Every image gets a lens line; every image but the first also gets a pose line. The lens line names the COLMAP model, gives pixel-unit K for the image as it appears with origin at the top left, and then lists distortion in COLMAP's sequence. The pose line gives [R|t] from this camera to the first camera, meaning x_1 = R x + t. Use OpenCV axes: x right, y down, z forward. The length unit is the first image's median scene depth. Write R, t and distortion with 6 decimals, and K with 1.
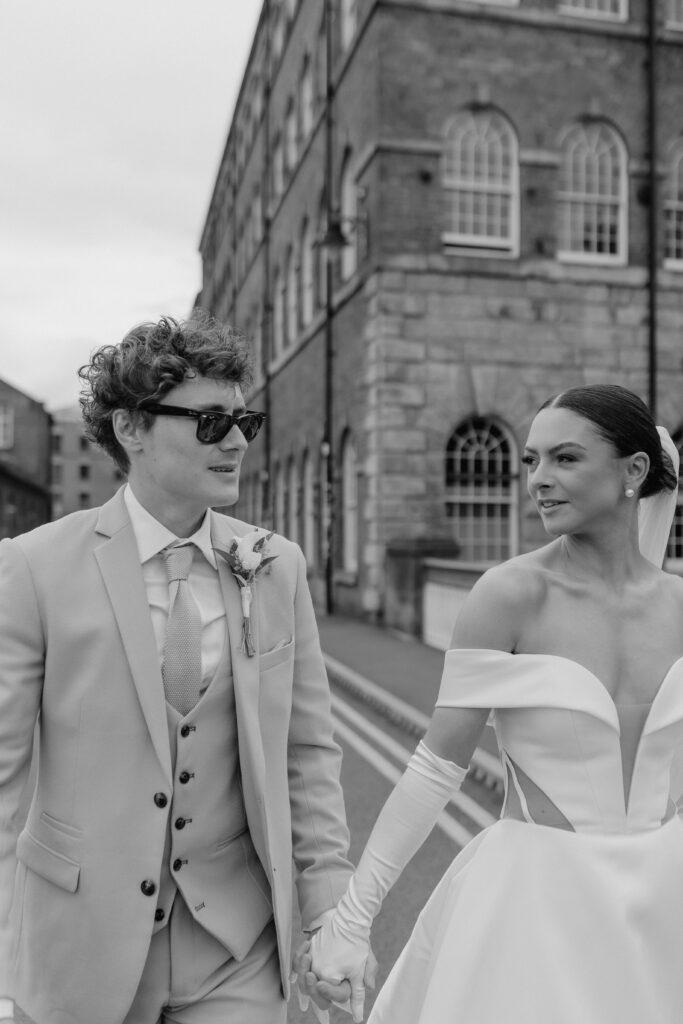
lens RADIAL K [[998.2, 0, 341.5], [0, 998.2, 512.0], [0, 0, 1]] dist [-0.005965, -0.004041]
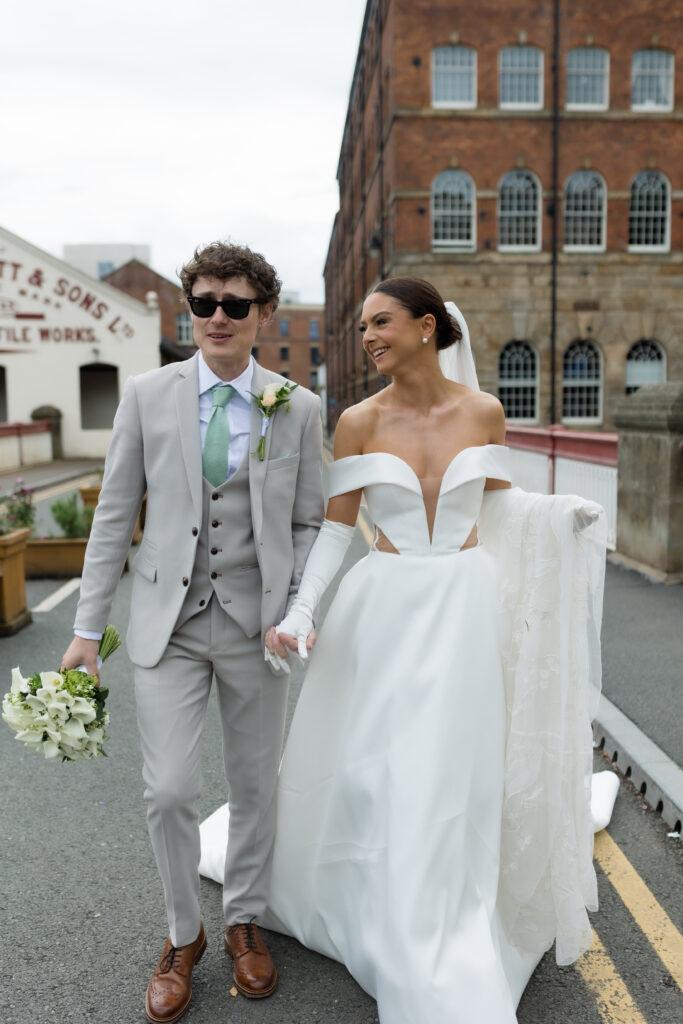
lens RADIAL K [[1026.6, 0, 341.5], [0, 1026.6, 512.0], [0, 0, 1]] dist [0.001100, -0.020329]
pose [[0.988001, -0.007637, -0.154256, 0.216723], [0.020177, 0.996599, 0.079890, 0.062748], [0.153121, -0.082044, 0.984796, -0.903662]]
